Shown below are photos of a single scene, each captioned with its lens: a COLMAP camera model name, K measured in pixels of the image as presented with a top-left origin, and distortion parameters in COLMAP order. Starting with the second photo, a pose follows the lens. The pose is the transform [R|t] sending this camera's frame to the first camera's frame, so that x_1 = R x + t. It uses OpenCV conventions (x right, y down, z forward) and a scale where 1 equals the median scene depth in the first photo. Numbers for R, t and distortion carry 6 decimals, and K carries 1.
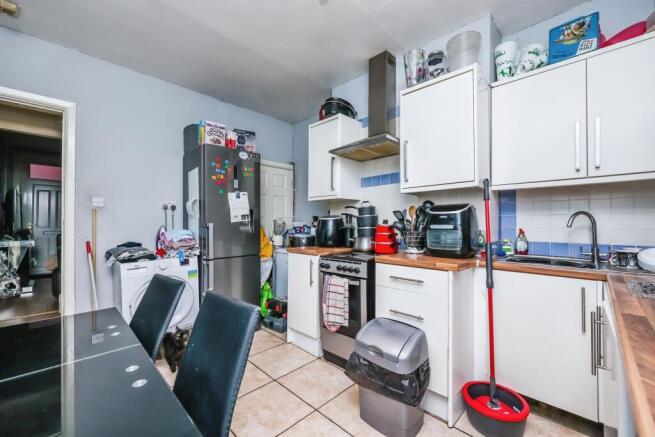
lens RADIAL K [[267.9, 0, 319.6], [0, 267.9, 218.0], [0, 0, 1]] dist [0.000490, 0.000022]
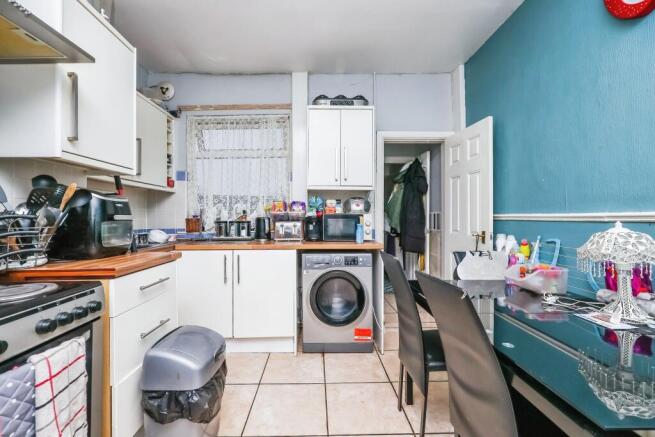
lens RADIAL K [[267.9, 0, 319.6], [0, 267.9, 218.0], [0, 0, 1]] dist [0.000490, 0.000022]
pose [[-0.717546, 0.006350, 0.696482, -0.415282], [-0.002196, 0.999933, -0.011379, 0.033448], [-0.696508, -0.009695, -0.717484, 0.894641]]
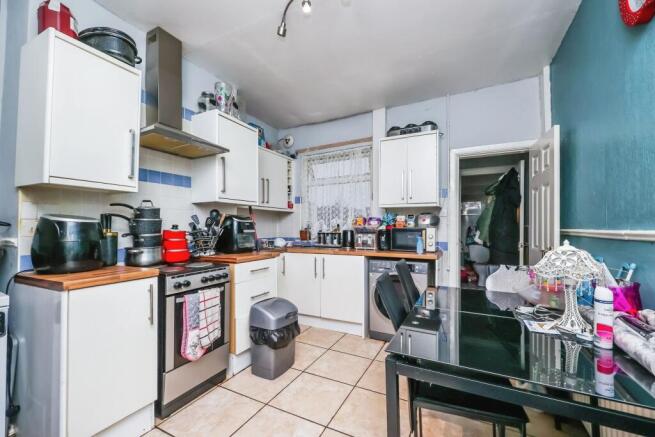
lens RADIAL K [[263.3, 0, 334.5], [0, 263.3, 230.5], [0, 0, 1]] dist [0.000333, -0.000021]
pose [[-0.325830, -0.005181, 0.945414, -0.774308], [-0.010049, 0.999947, 0.002017, 0.018448], [-0.945375, -0.008843, -0.325865, 0.785857]]
